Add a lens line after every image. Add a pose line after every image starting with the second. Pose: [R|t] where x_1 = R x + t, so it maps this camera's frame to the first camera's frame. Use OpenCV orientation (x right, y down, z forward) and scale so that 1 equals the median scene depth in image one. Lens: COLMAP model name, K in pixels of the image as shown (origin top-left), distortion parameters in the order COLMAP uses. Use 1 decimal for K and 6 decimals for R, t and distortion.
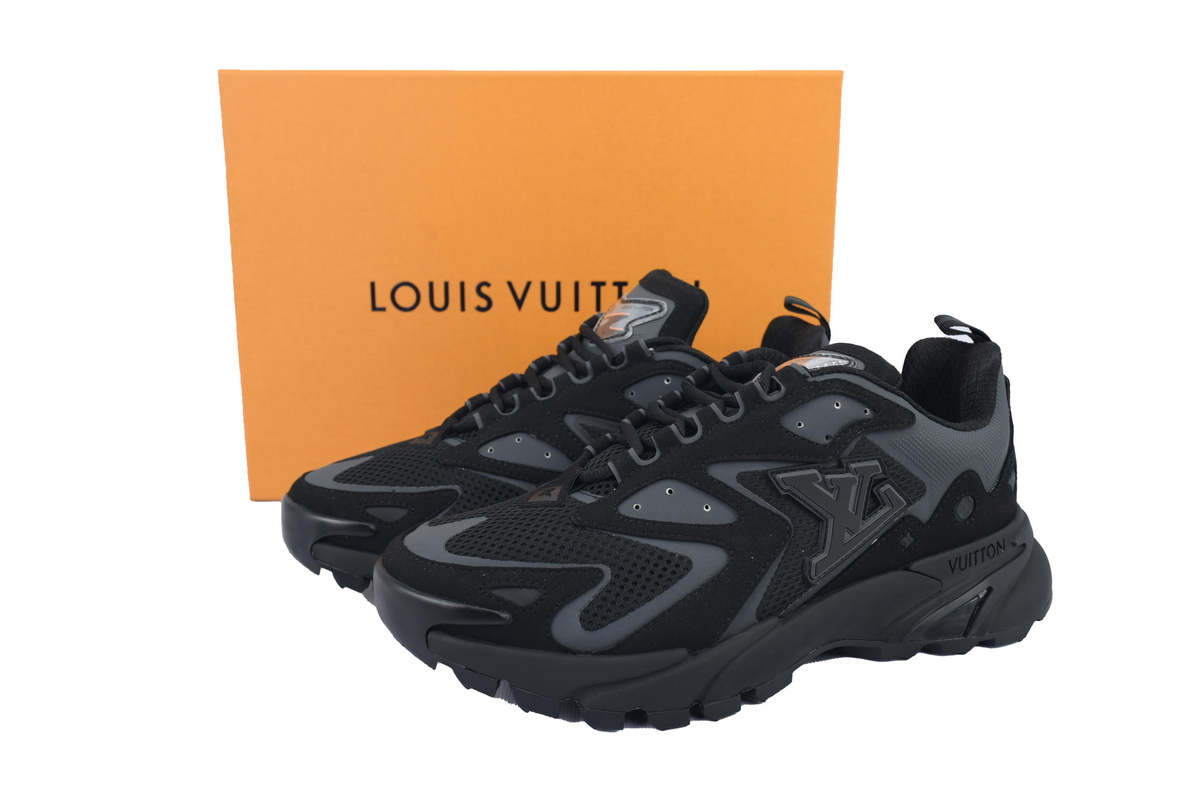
lens RADIAL K [[1070.9, 0, 600.0], [0, 1070.9, 400.0], [0, 0, 1]] dist [0.002703, -0.000735]
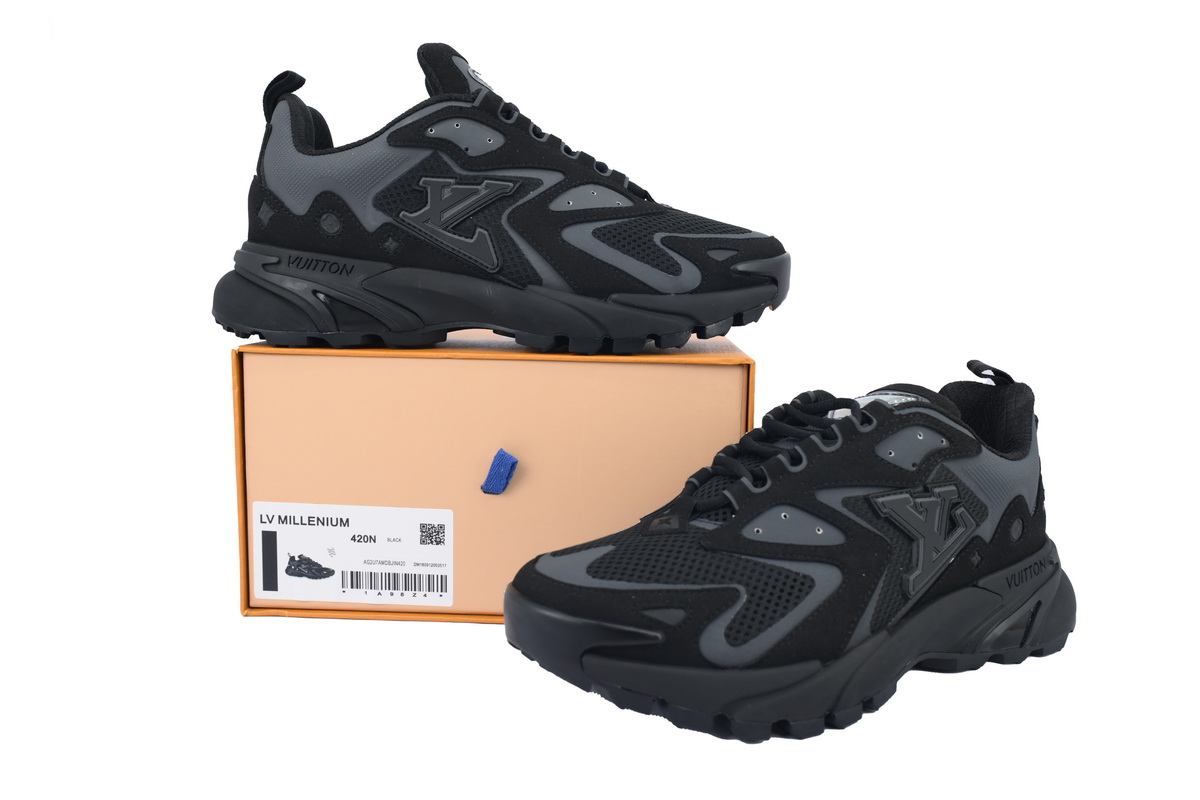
lens RADIAL K [[1070.9, 0, 600.0], [0, 1070.9, 400.0], [0, 0, 1]] dist [0.002703, -0.000735]
pose [[0.985905, -0.004466, 0.167246, -0.294460], [0.016860, 0.997207, -0.072762, 0.043837], [-0.166454, 0.074556, 0.983227, -0.034010]]
